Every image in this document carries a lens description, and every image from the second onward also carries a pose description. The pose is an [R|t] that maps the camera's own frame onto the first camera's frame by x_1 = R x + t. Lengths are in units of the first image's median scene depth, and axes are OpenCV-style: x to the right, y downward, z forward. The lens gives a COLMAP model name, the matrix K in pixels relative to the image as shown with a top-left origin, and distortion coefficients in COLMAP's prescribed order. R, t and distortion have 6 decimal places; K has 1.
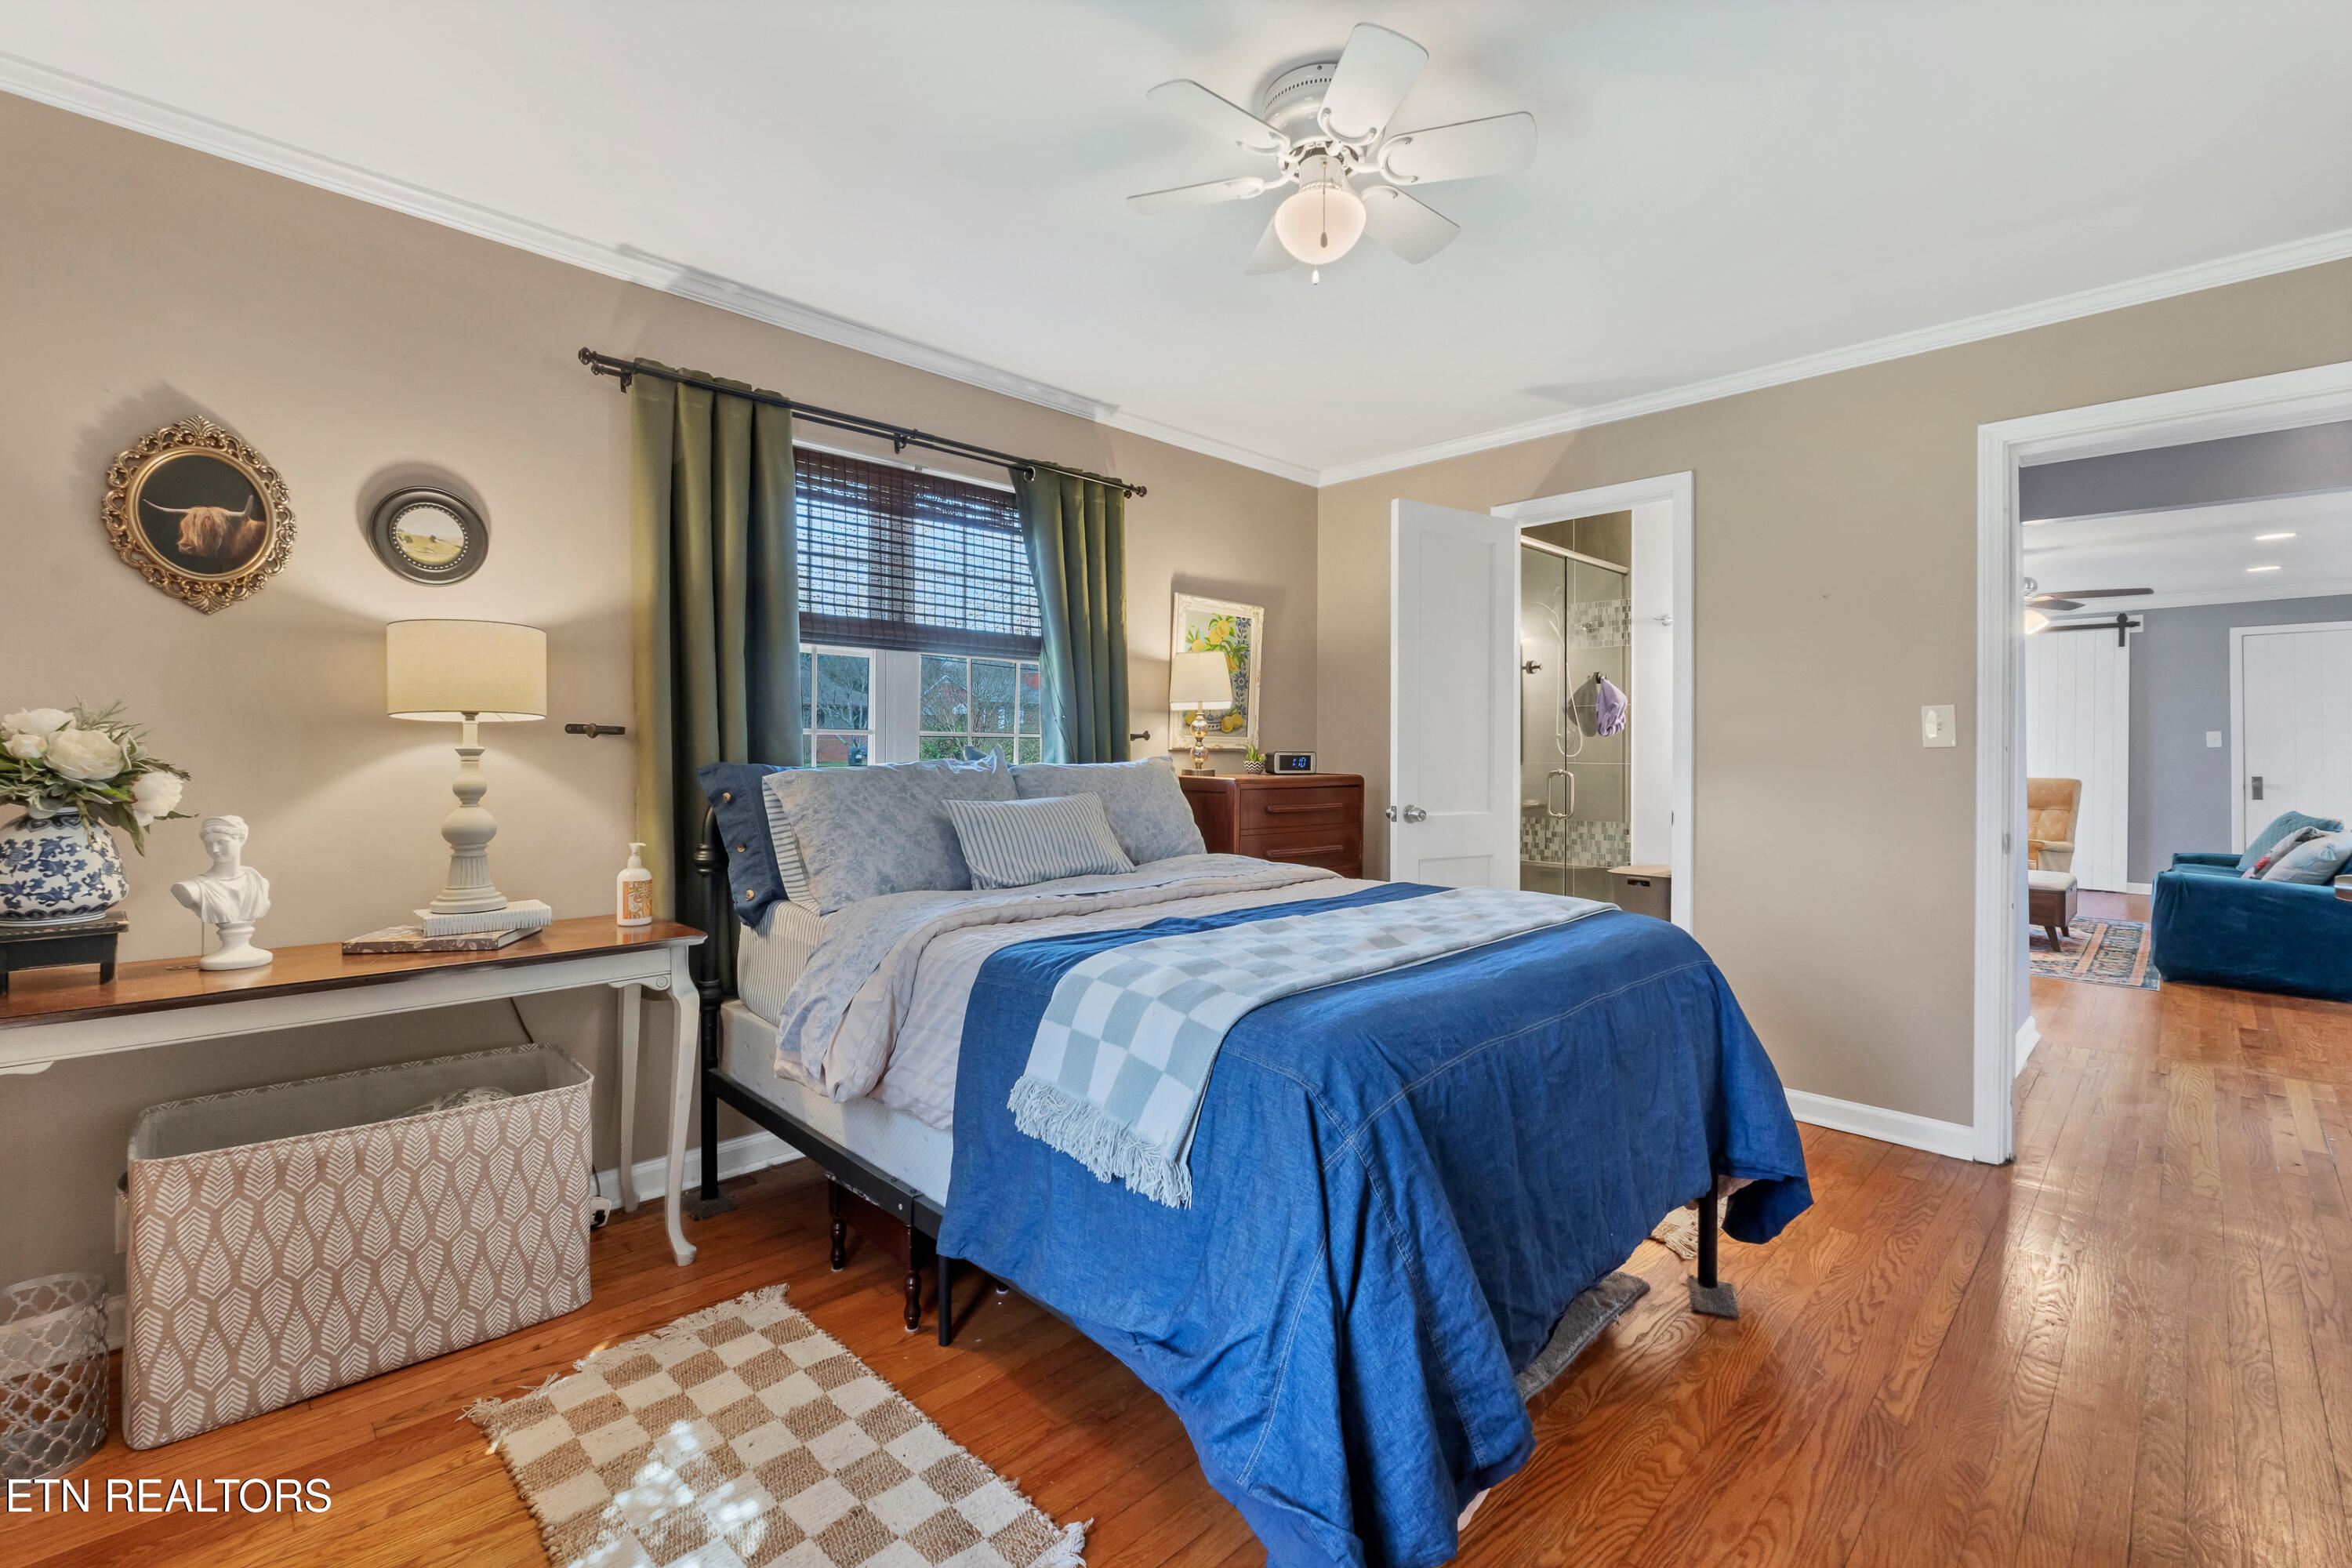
lens RADIAL K [[1043.0, 0, 1173.6], [0, 1043.0, 772.6], [0, 0, 1]] dist [-0.002604, -0.000379]
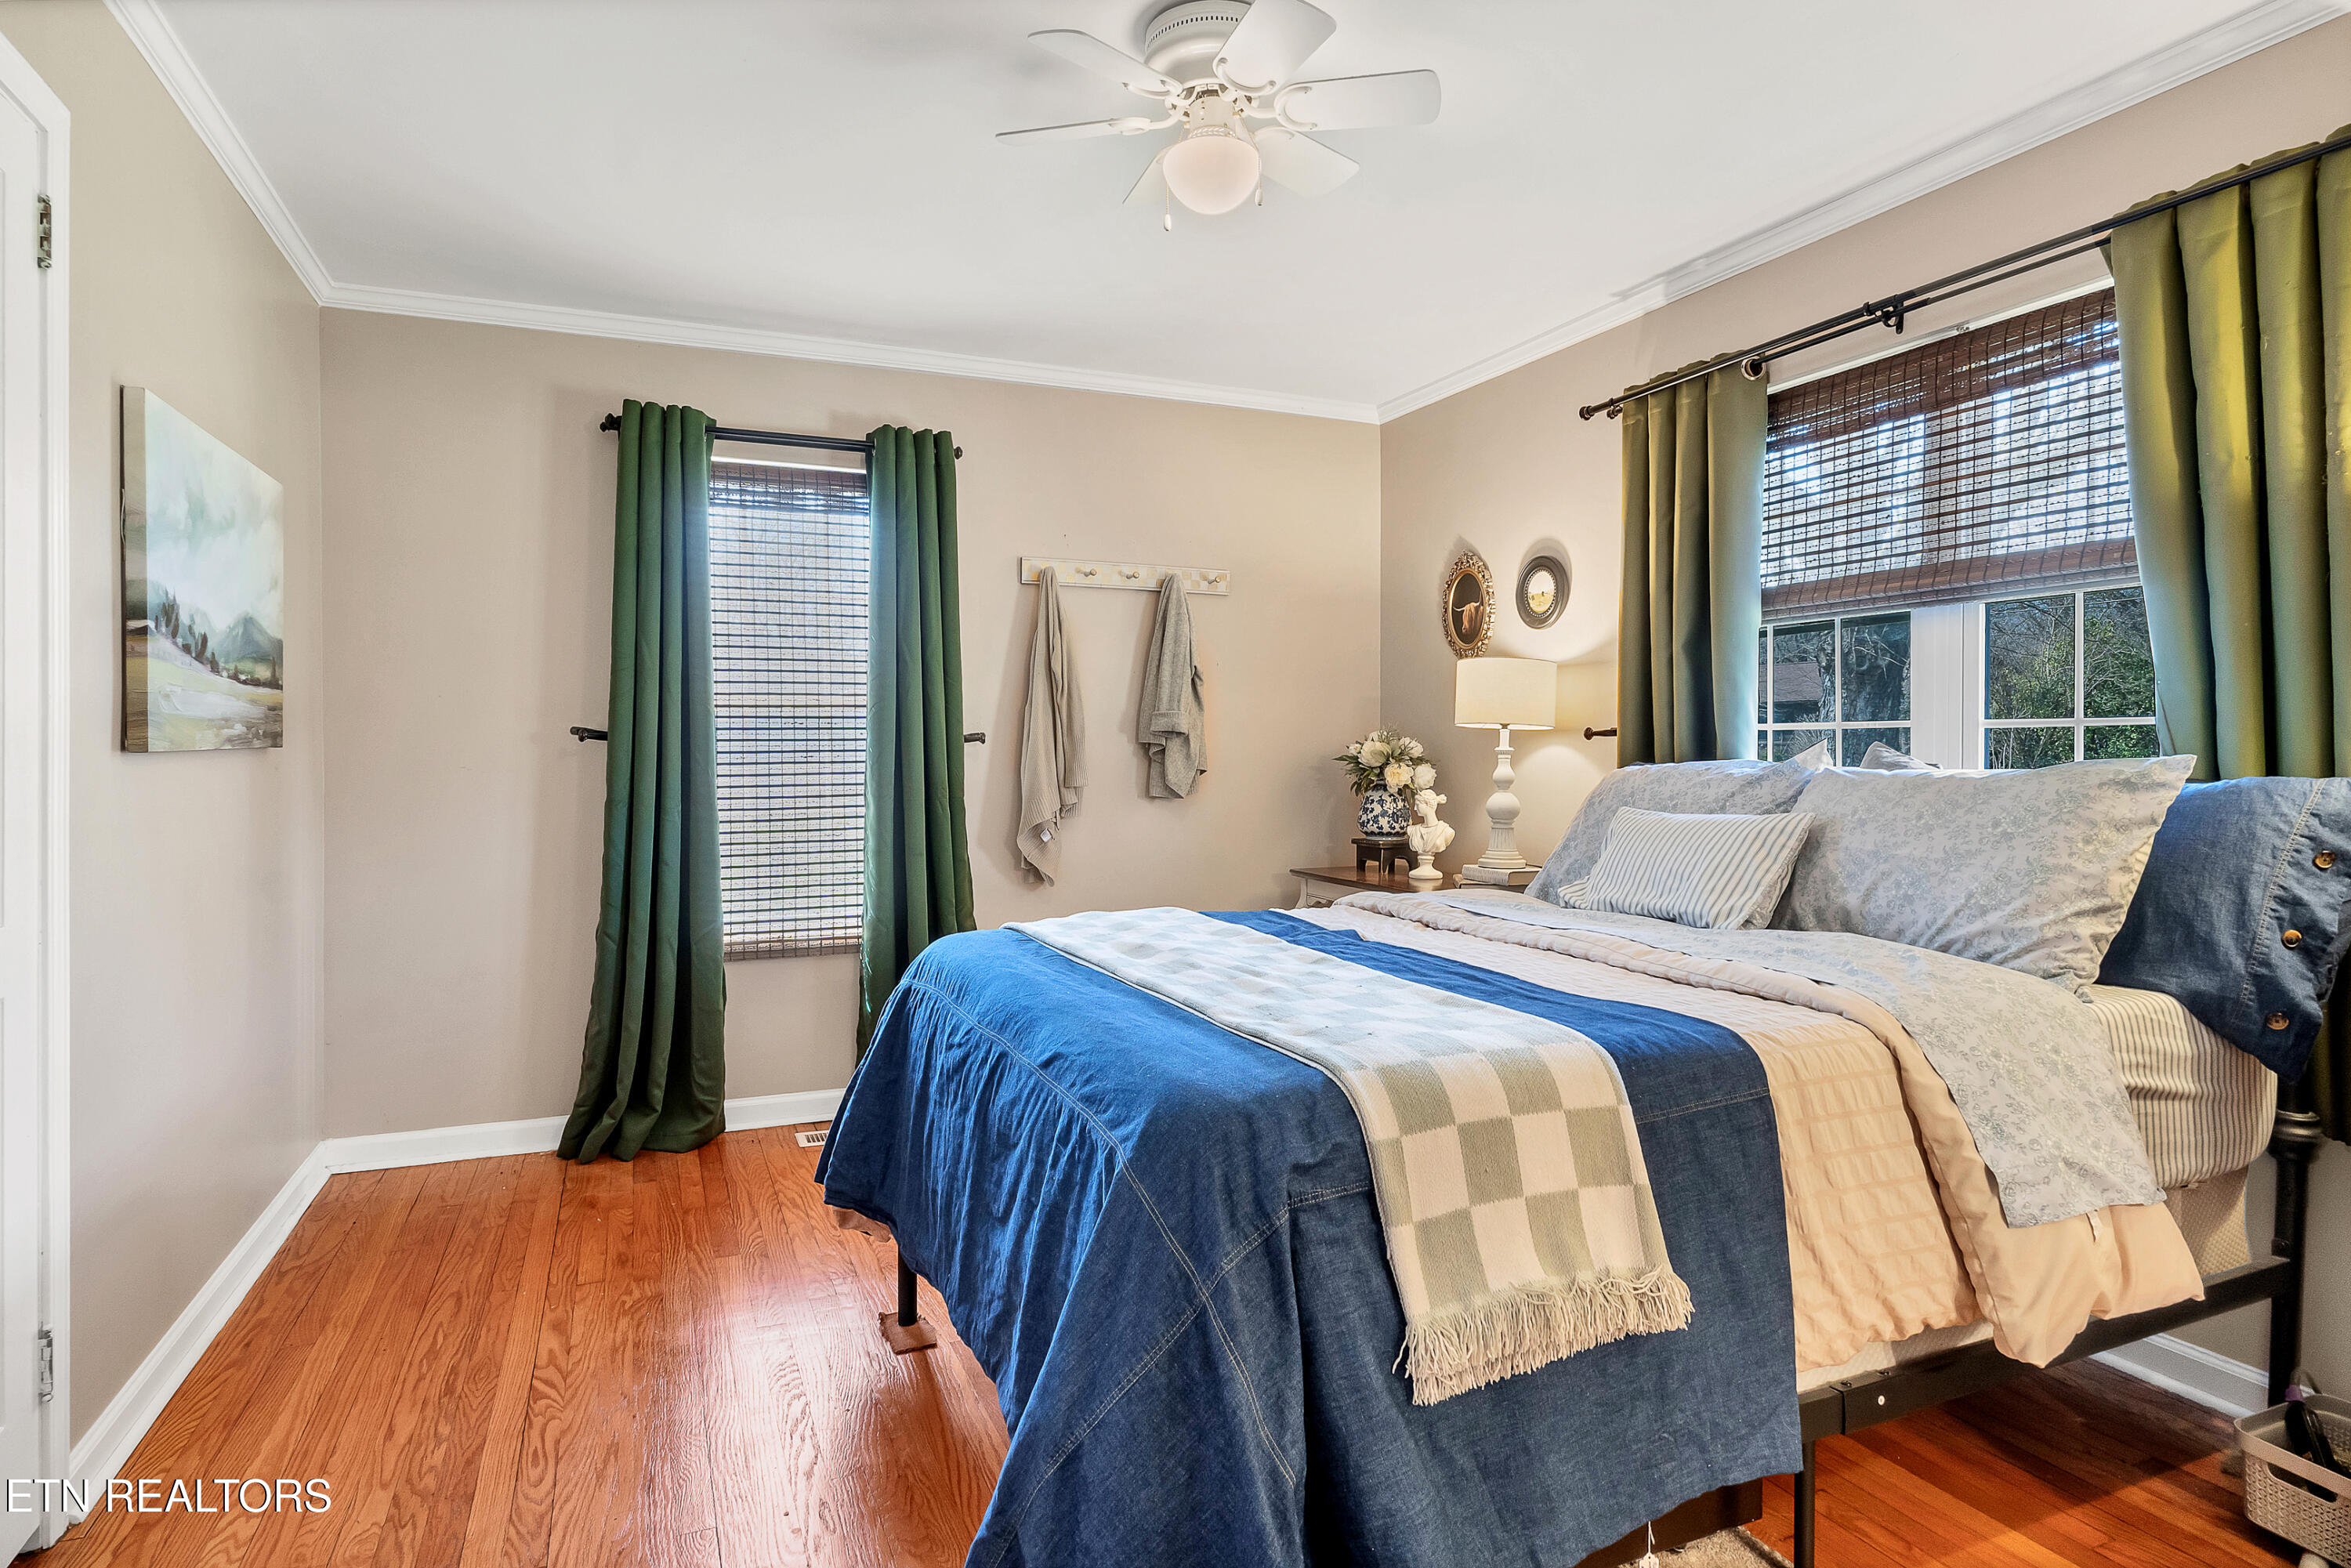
lens RADIAL K [[1276.9, 0, 1175.3], [0, 1276.9, 766.8], [0, 0, 1]] dist [0.001424, 0.000148]
pose [[-0.380718, 0.024328, -0.924371, 0.906101], [-0.000642, 0.999647, 0.026574, -0.039504], [0.924691, 0.010710, -0.380568, 1.075453]]
